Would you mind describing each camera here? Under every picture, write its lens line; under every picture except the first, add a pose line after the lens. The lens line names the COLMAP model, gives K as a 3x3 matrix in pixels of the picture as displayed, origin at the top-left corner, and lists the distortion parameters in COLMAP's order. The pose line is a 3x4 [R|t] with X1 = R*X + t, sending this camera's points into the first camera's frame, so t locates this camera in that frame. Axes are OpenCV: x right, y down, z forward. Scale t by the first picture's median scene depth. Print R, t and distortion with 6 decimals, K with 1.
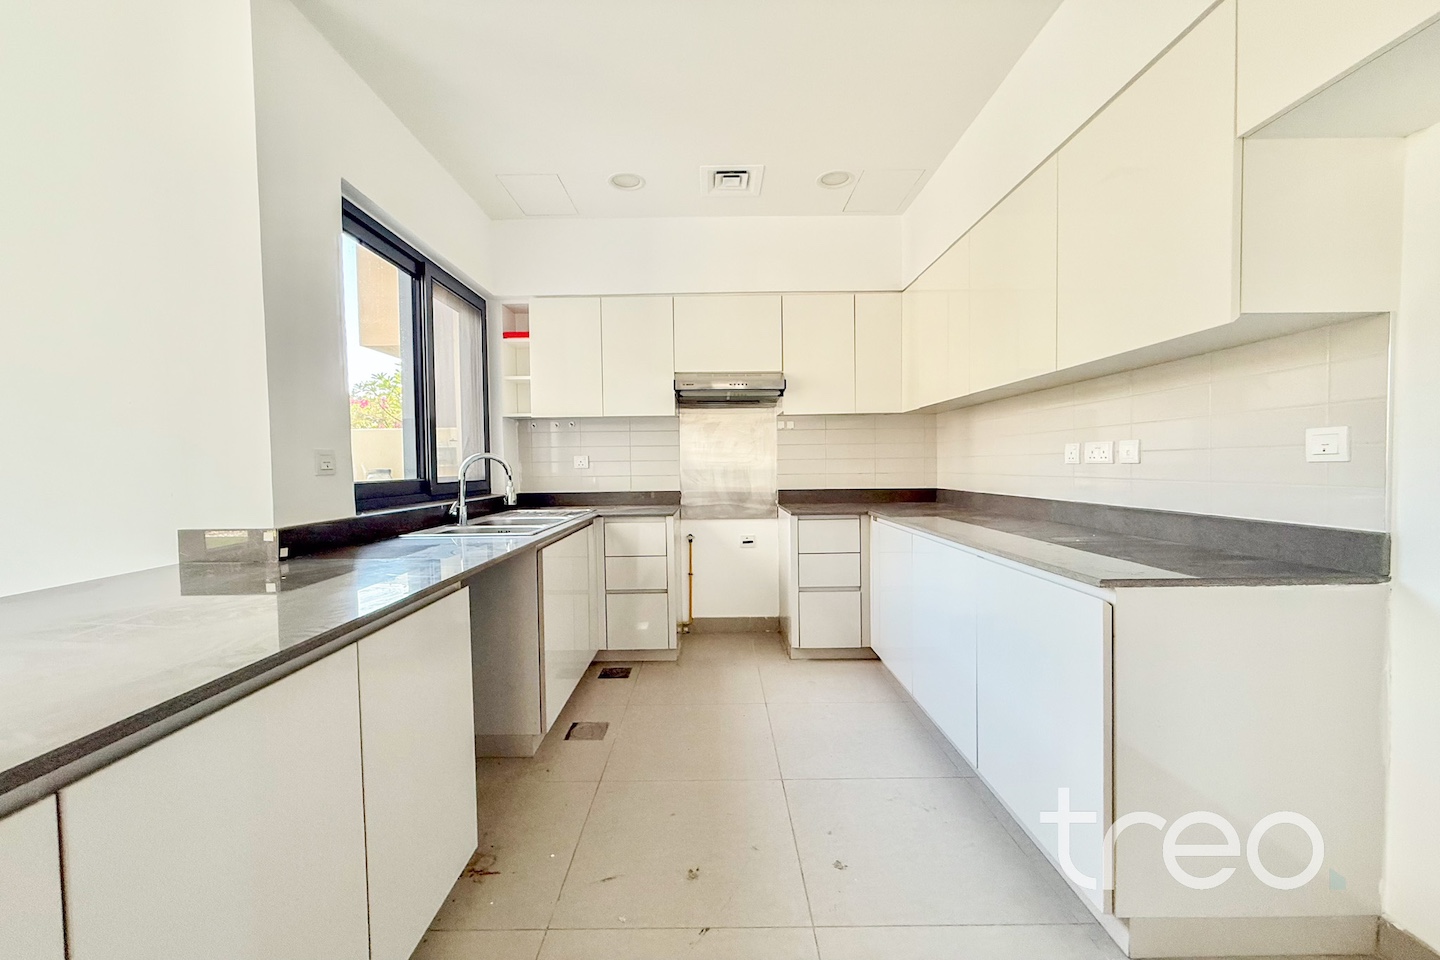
lens RADIAL K [[574.8, 0, 713.4], [0, 574.8, 480.9], [0, 0, 1]] dist [0.001096, -0.000016]
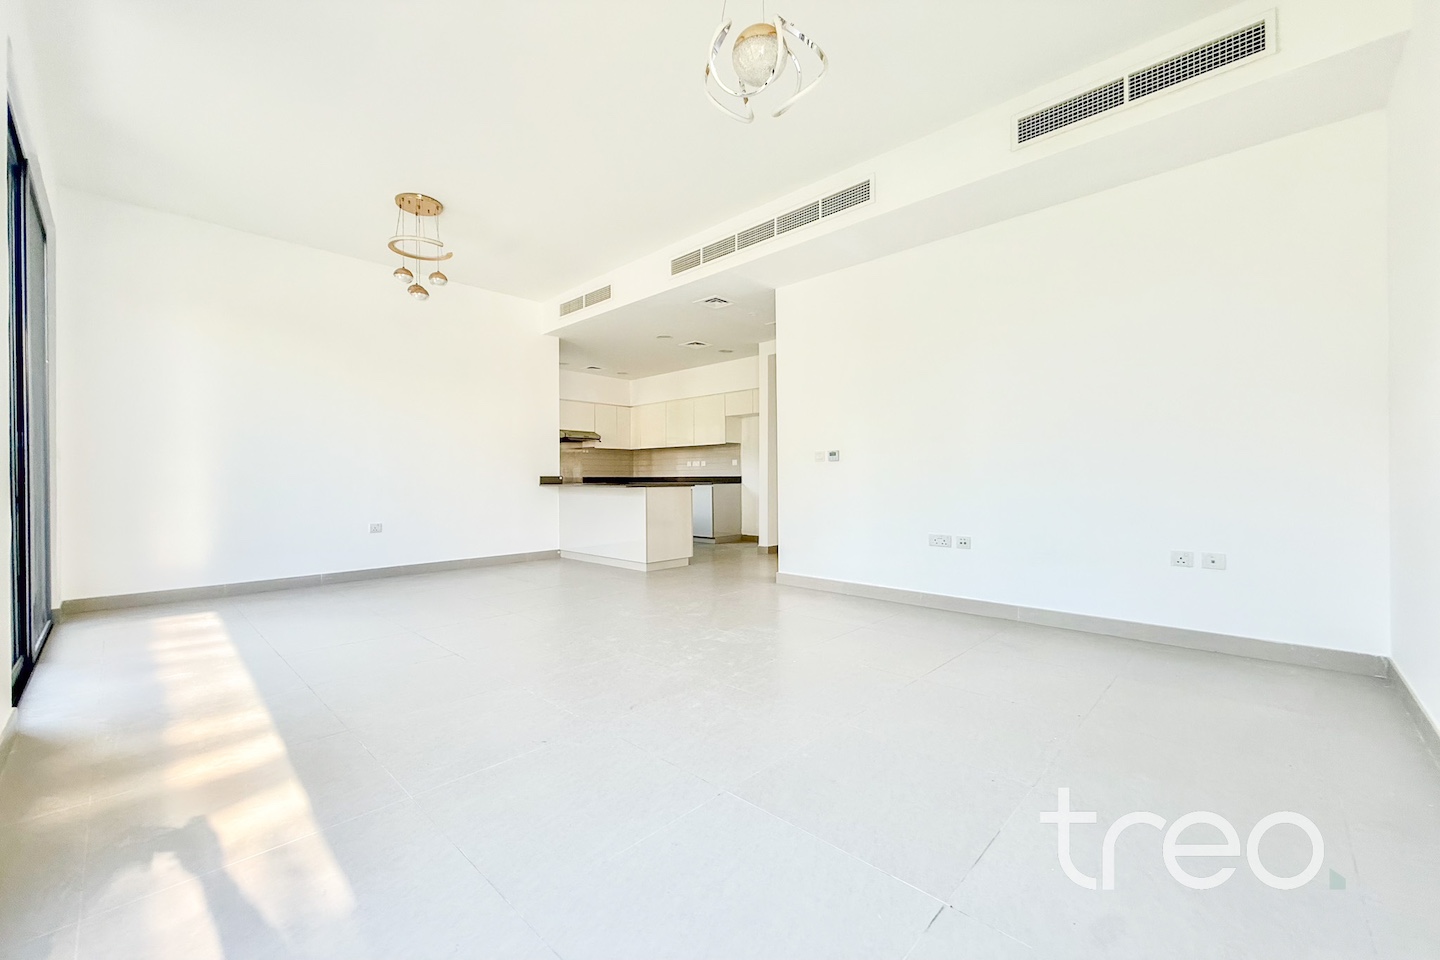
lens RADIAL K [[574.8, 0, 712.9], [0, 574.8, 479.4], [0, 0, 1]] dist [0.001096, -0.000016]
pose [[0.693119, 0.014377, 0.720680, -2.451767], [0.012032, 0.999431, -0.031509, 0.210301], [-0.720723, 0.030511, 0.692551, -2.144921]]
